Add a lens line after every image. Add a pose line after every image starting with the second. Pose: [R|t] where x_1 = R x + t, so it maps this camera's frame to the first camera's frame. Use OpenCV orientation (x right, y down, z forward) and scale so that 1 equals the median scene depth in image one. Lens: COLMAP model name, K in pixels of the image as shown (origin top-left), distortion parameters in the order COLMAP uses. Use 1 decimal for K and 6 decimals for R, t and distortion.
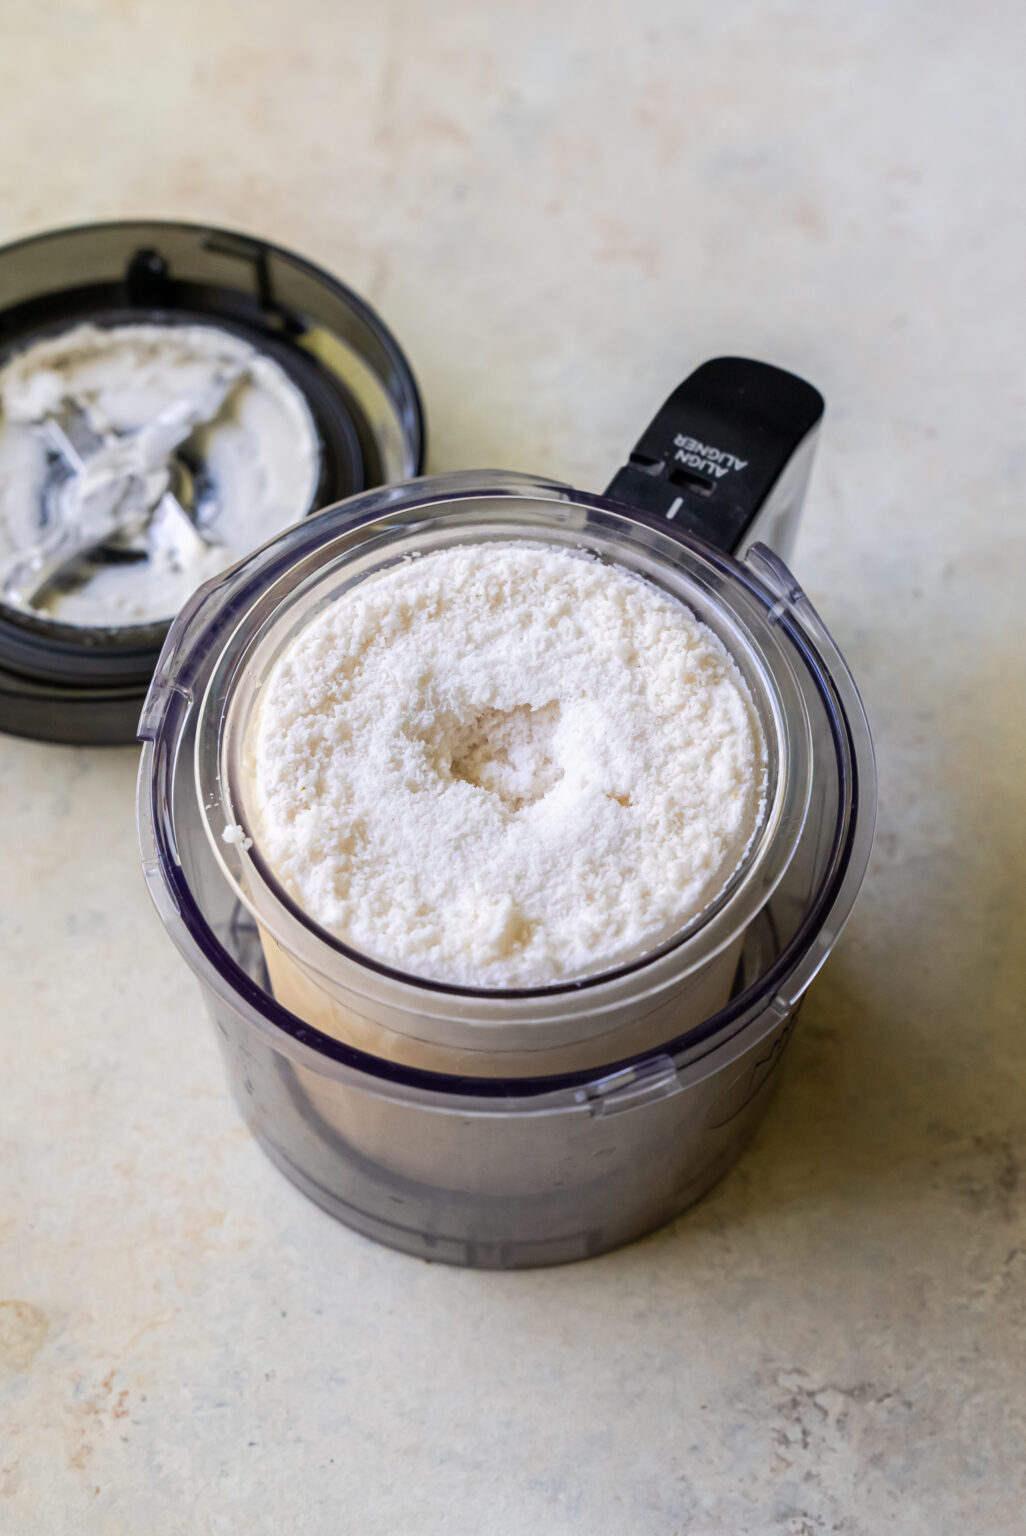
lens RADIAL K [[2311.6, 0, 513.0], [0, 2311.6, 768.0], [0, 0, 1]] dist [0.042222, 0.013173]
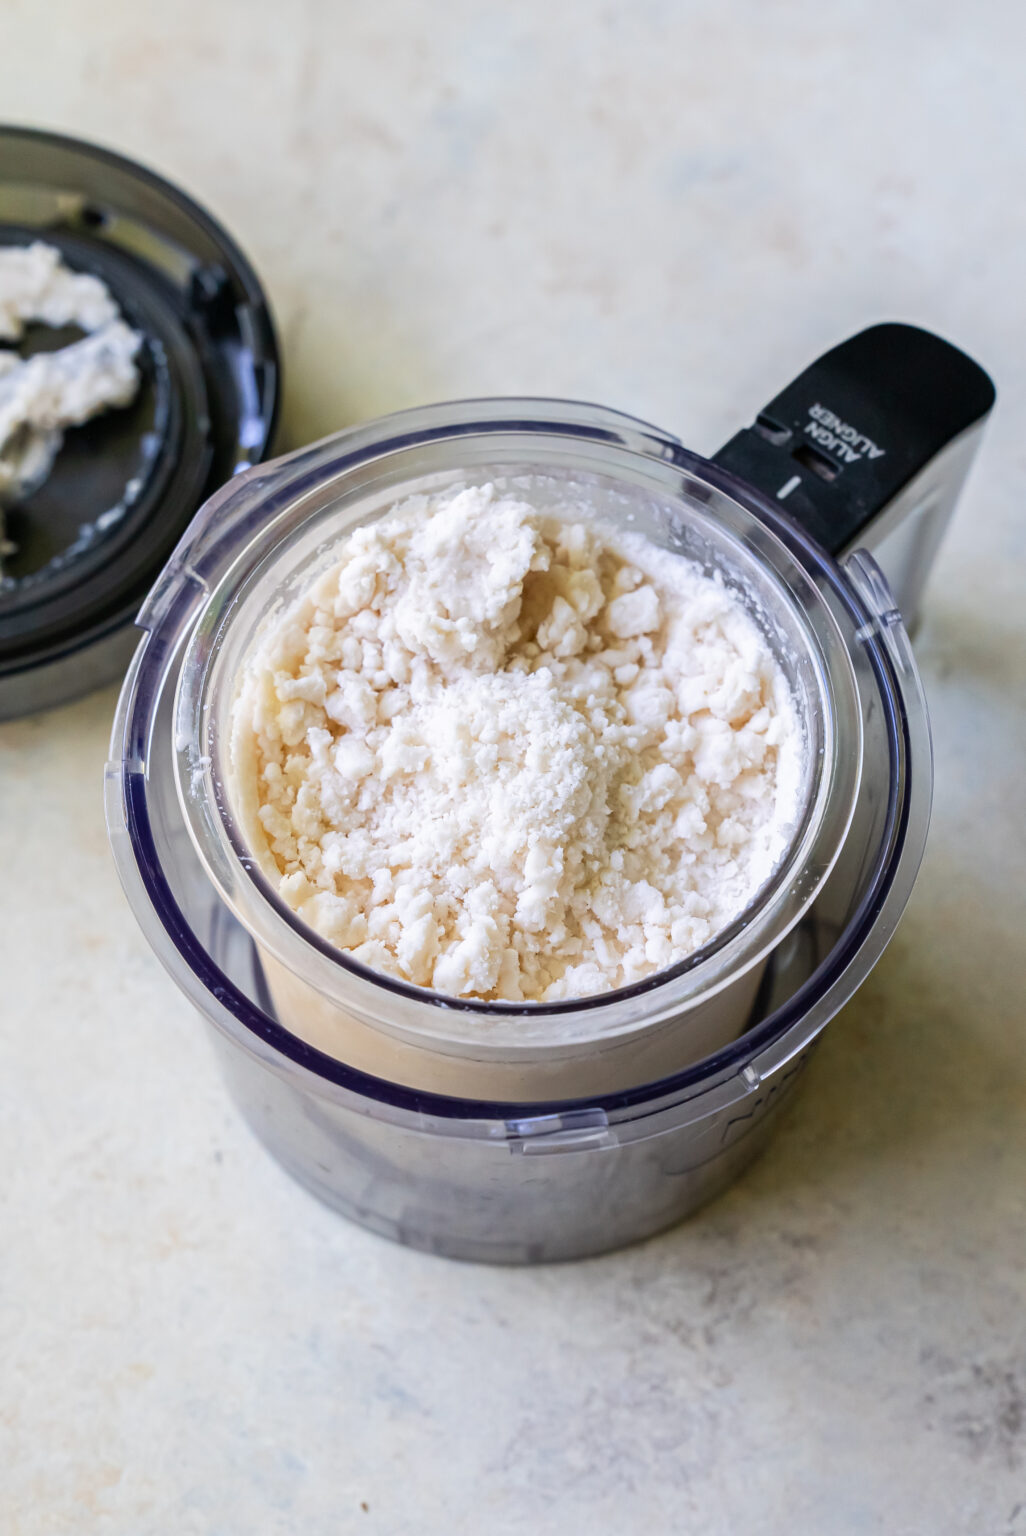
lens RADIAL K [[2311.6, 0, 513.0], [0, 2311.6, 768.0], [0, 0, 1]] dist [0.042222, 0.013173]
pose [[0.971100, 0.214563, -0.104538, 0.083359], [-0.206122, 0.974748, 0.085903, -0.062255], [0.120330, -0.061873, 0.990804, 0.103370]]
